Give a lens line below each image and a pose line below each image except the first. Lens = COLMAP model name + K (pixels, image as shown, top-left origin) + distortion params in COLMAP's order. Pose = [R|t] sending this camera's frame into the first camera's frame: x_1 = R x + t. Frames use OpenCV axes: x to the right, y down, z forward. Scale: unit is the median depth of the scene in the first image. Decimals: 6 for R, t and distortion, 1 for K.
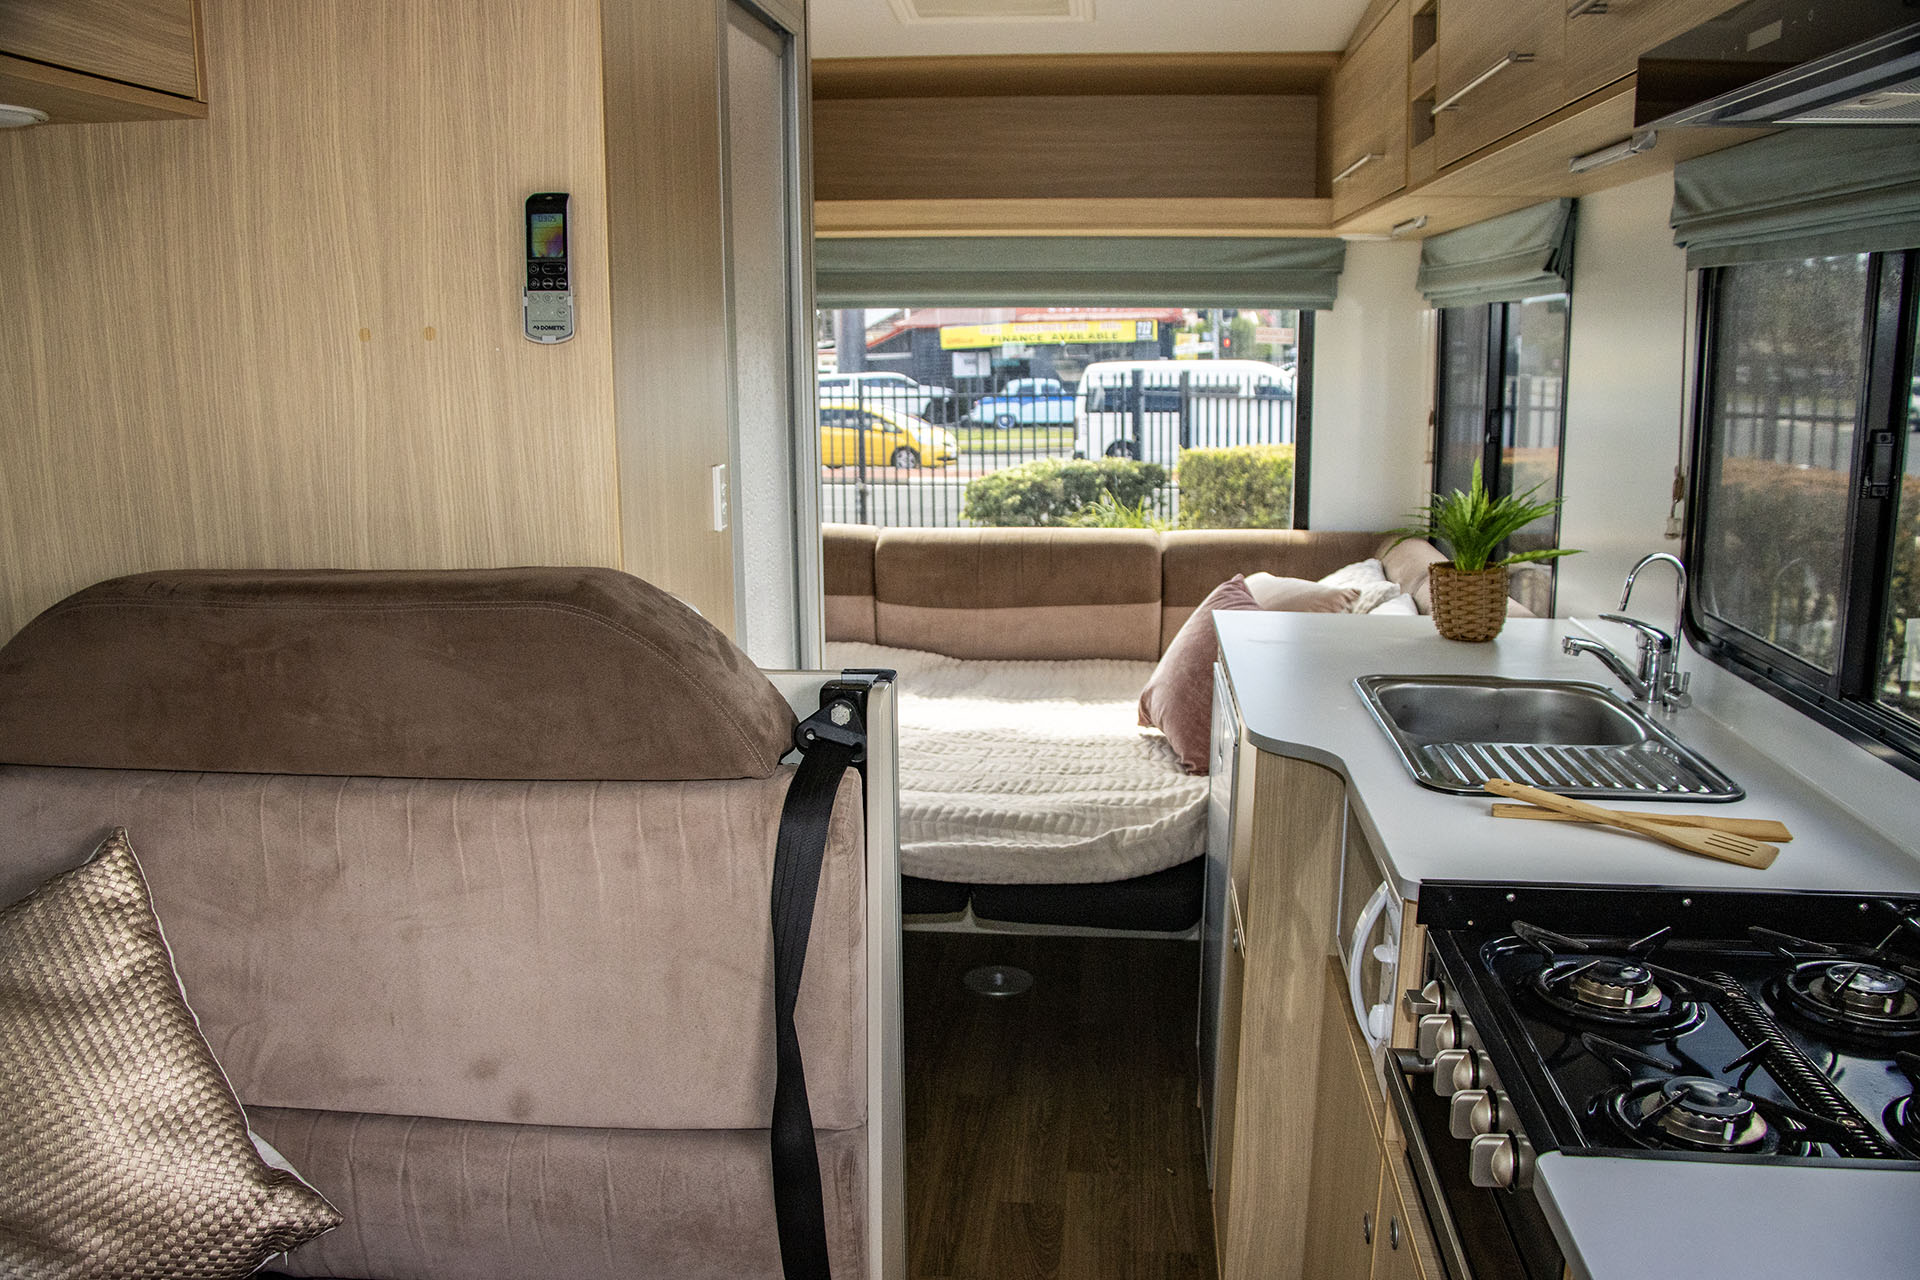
lens RADIAL K [[1600.6, 0, 956.0], [0, 1600.6, 657.3], [0, 0, 1]] dist [-0.173885, 0.138725]
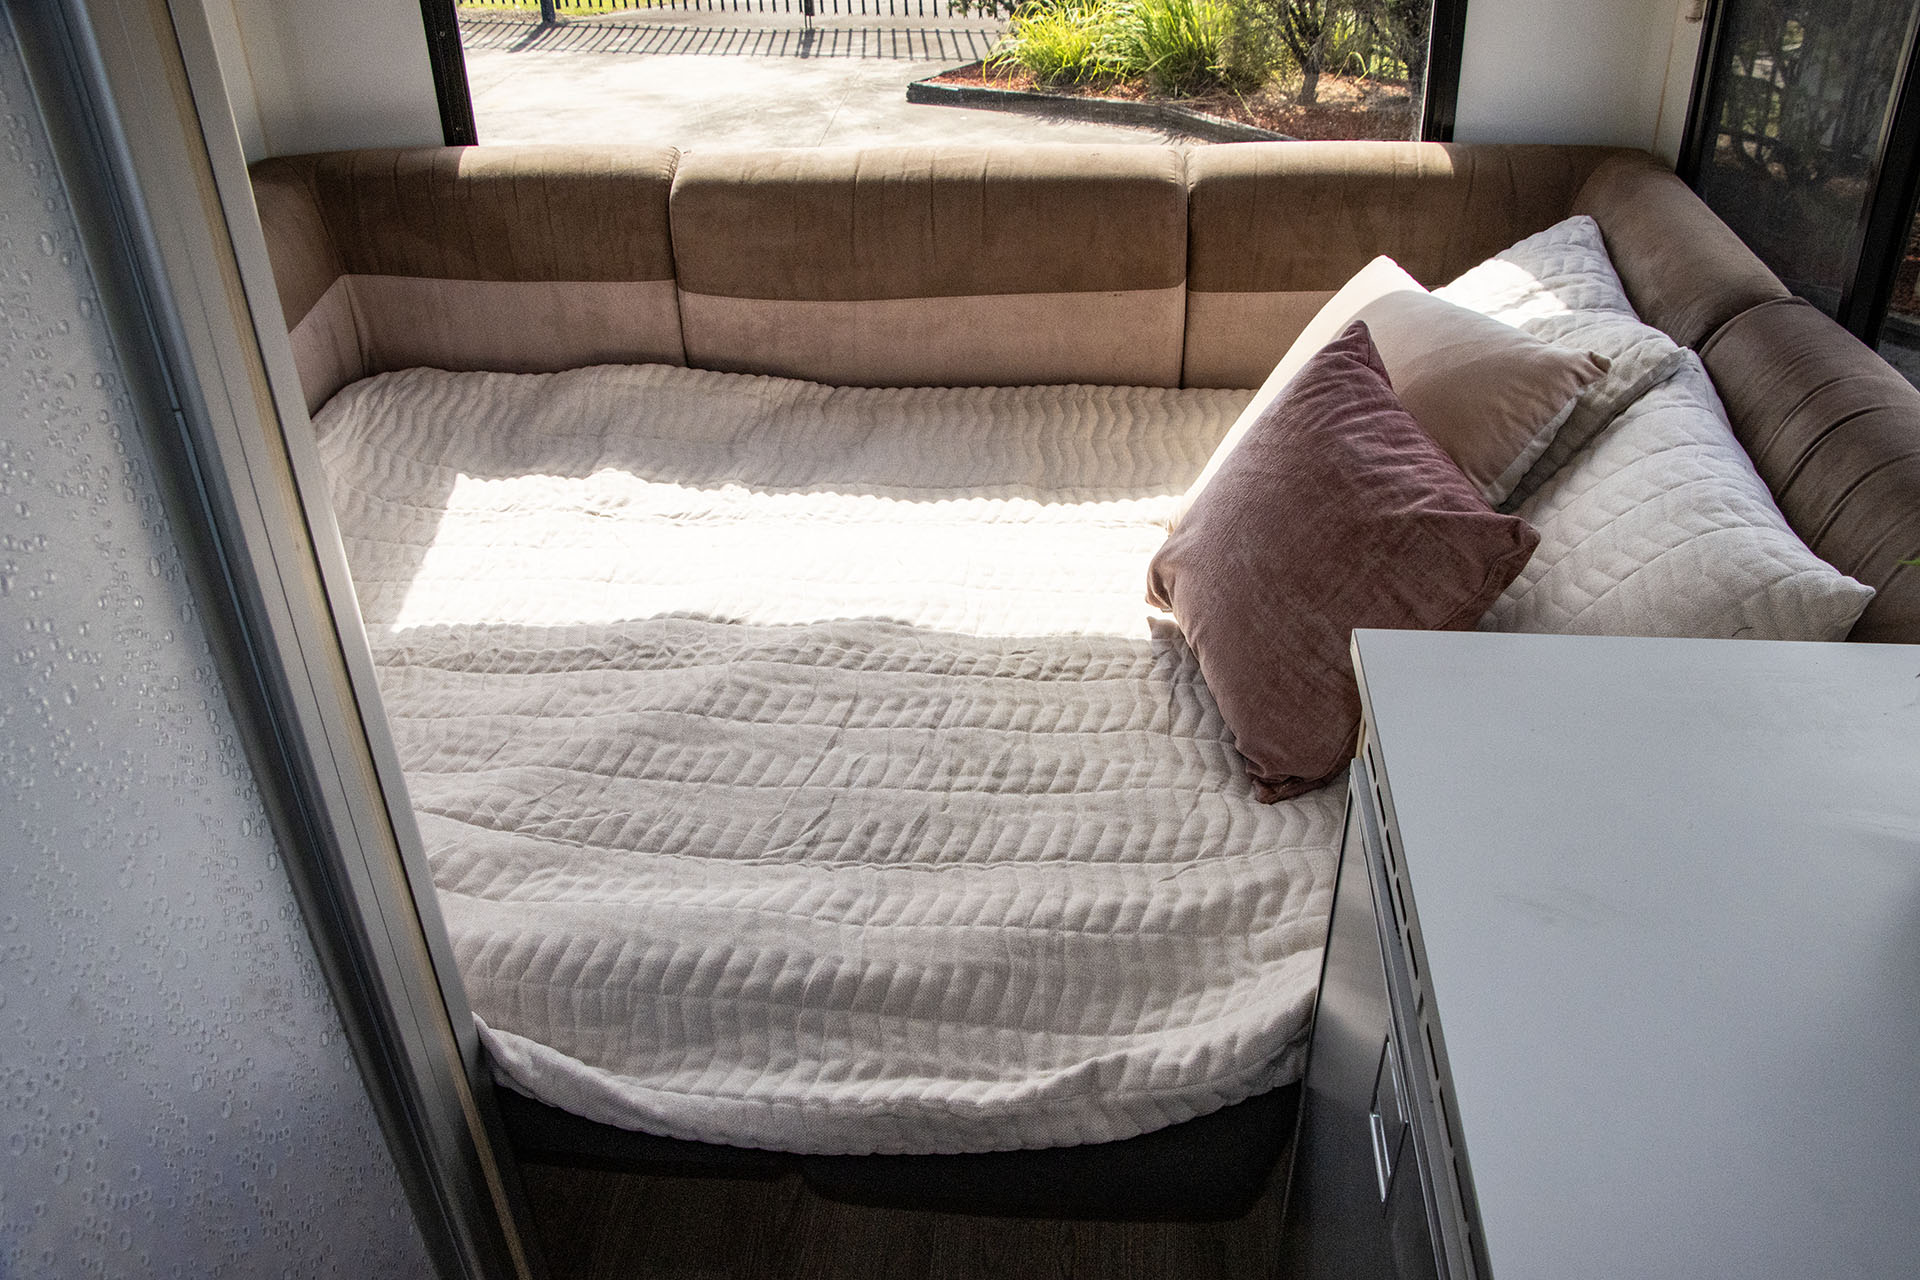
lens RADIAL K [[1600.6, 0, 956.0], [0, 1600.6, 657.3], [0, 0, 1]] dist [-0.173885, 0.138725]
pose [[0.999545, -0.030161, 0.000281, 0.044212], [0.028113, 0.934982, 0.353578, -0.108791], [-0.010927, -0.353409, 0.935405, 0.438126]]
